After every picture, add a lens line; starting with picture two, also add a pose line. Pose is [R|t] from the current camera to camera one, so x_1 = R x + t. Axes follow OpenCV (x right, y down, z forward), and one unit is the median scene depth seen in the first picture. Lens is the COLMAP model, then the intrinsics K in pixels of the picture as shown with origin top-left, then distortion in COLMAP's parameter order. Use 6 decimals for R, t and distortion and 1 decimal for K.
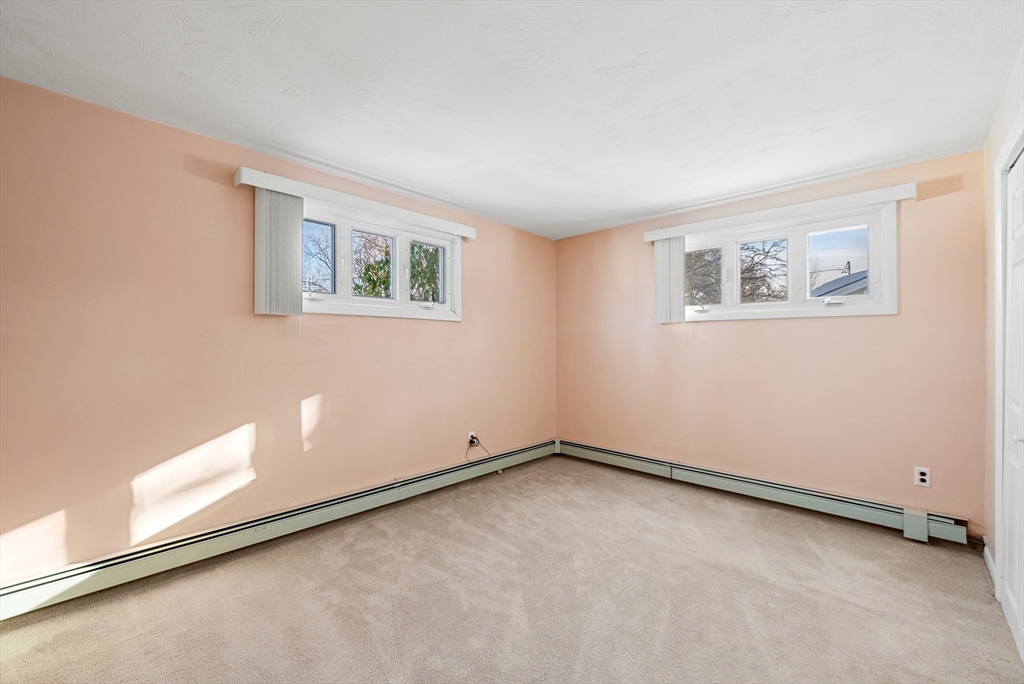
lens RADIAL K [[417.7, 0, 514.5], [0, 417.7, 341.6], [0, 0, 1]] dist [0.004710, 0.000490]
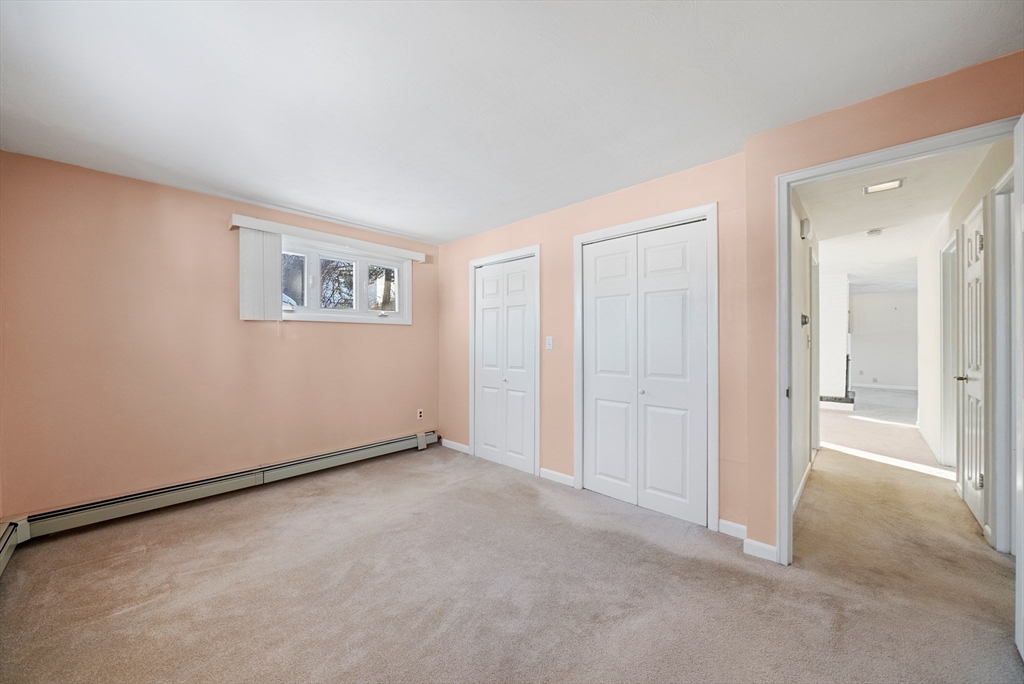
lens RADIAL K [[366.1, 0, 512.0], [0, 366.1, 341.1], [0, 0, 1]] dist [0.000028, -0.000057]
pose [[0.006282, -0.000863, 0.999980, -0.514757], [-0.004738, 0.999988, 0.000892, -0.000966], [-0.999969, -0.004743, 0.006278, 0.485768]]
